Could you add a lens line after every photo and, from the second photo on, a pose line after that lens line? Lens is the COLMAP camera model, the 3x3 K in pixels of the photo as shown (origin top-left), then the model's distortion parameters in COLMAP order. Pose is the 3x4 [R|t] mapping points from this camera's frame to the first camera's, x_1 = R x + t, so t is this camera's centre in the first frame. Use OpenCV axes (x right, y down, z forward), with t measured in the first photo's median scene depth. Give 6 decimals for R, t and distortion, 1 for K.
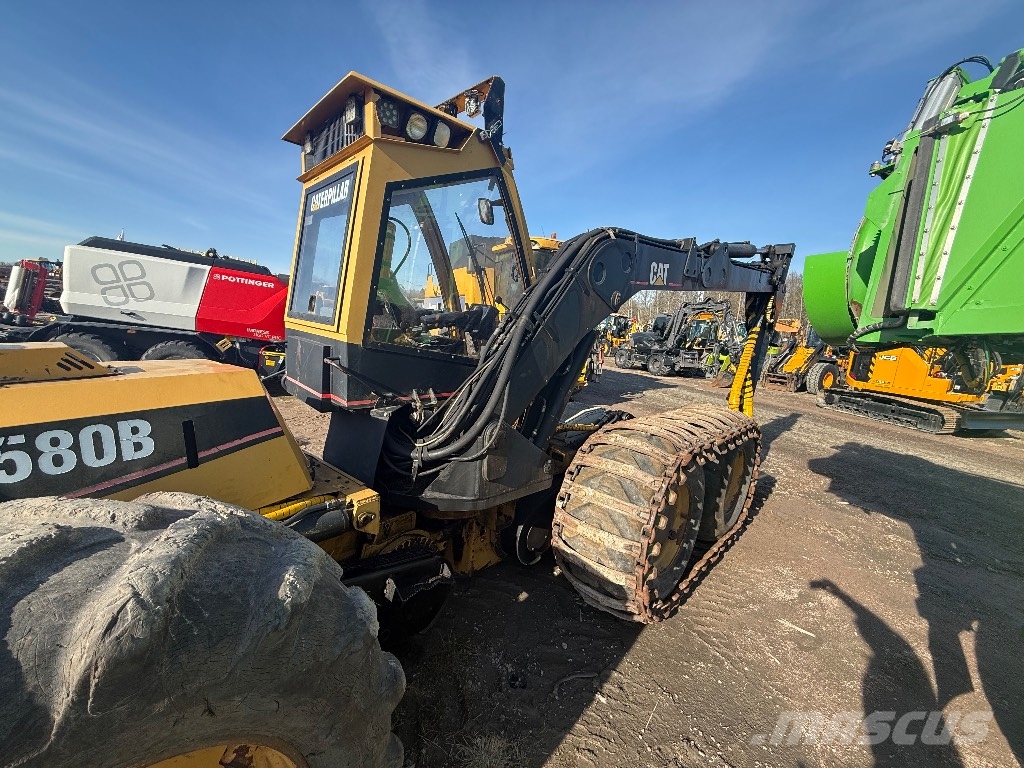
lens RADIAL K [[407.9, 0, 512.0], [0, 407.9, 384.0], [0, 0, 1]] dist [0.000455, -0.000013]
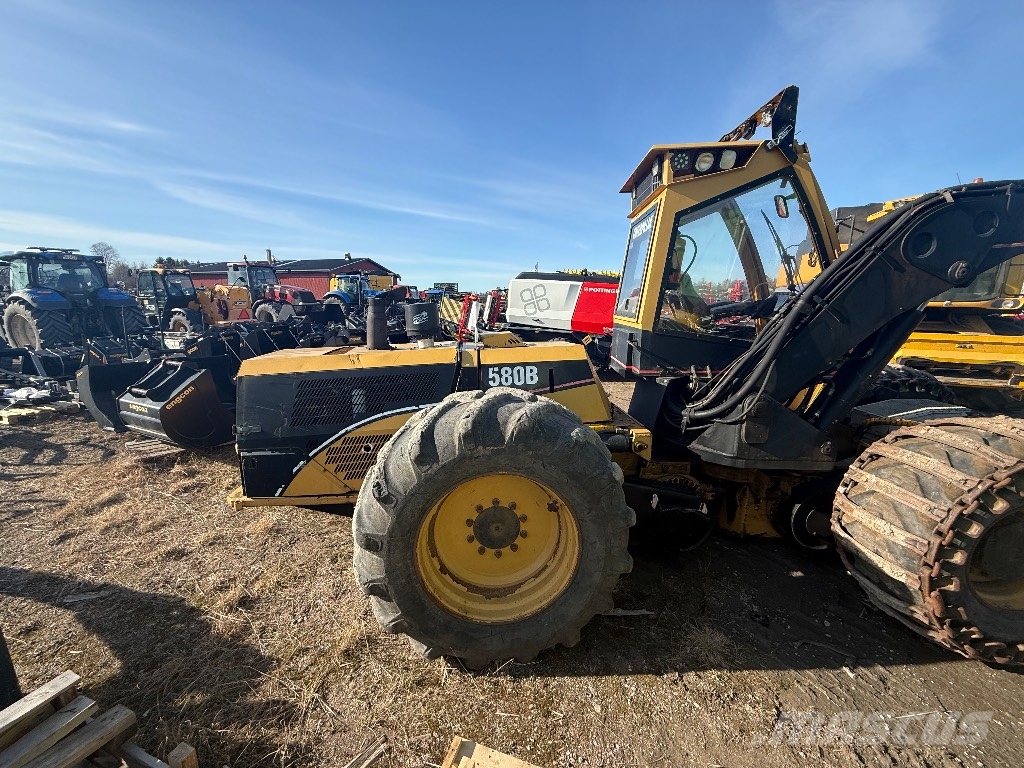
lens RADIAL K [[408.5, 0, 509.0], [0, 408.5, 385.3], [0, 0, 1]] dist [0.001359, 0.000060]
pose [[0.683922, 0.066190, -0.726546, 0.302528], [-0.061292, 0.997568, 0.033185, 0.068102], [0.726976, 0.021835, 0.686316, -0.300596]]
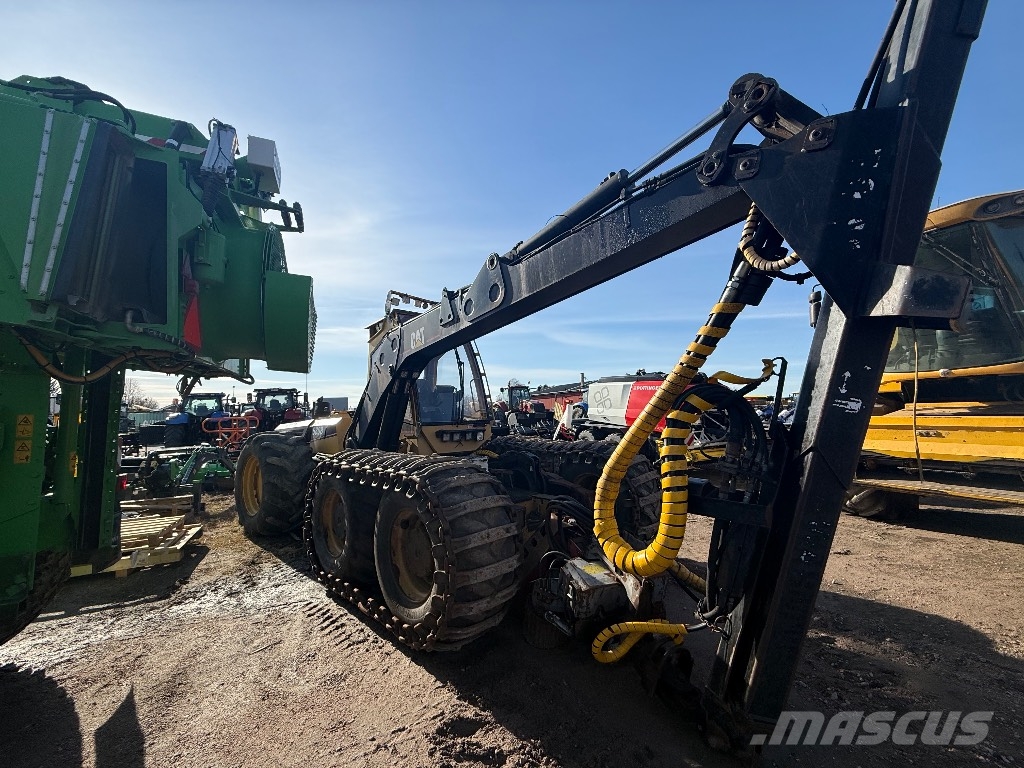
lens RADIAL K [[408.5, 0, 509.0], [0, 408.5, 385.3], [0, 0, 1]] dist [0.001359, 0.000060]
pose [[-0.027428, -0.160085, -0.986722, 2.121450], [-0.131856, 0.979048, -0.155174, 0.030820], [0.990889, 0.125849, -0.047961, 1.865953]]
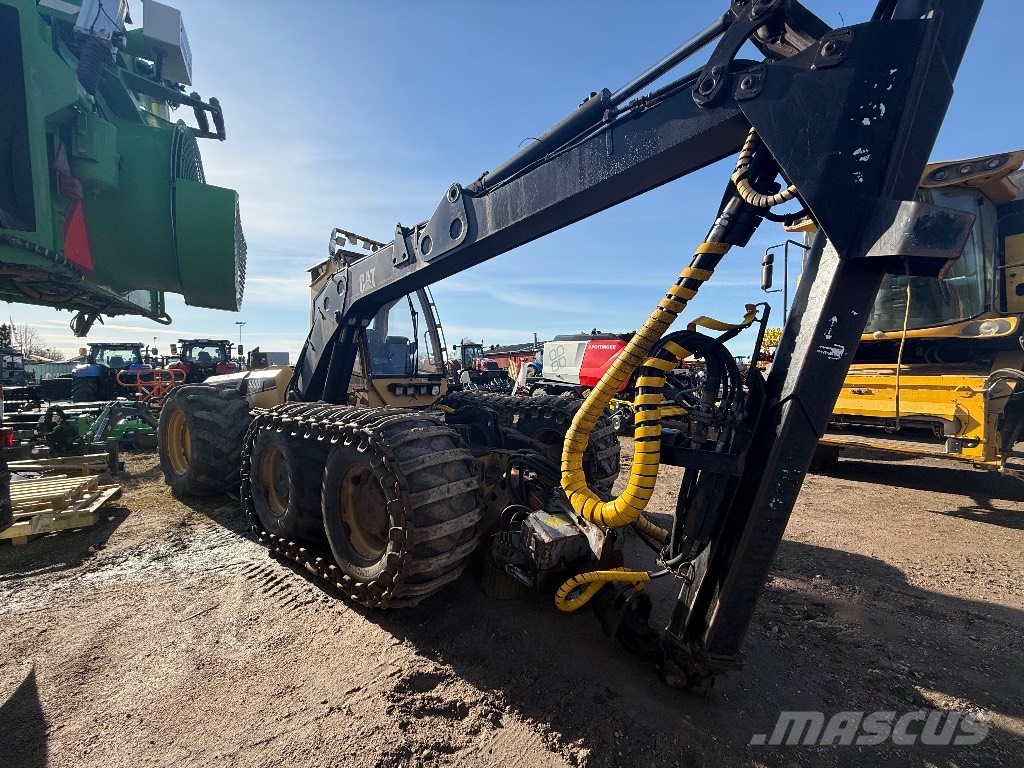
lens RADIAL K [[408.5, 0, 509.0], [0, 408.5, 385.3], [0, 0, 1]] dist [0.001359, 0.000060]
pose [[0.091882, -0.062103, -0.993831, 2.034609], [-0.136718, 0.987815, -0.074367, 0.056959], [0.986340, 0.142708, 0.082272, 1.836825]]
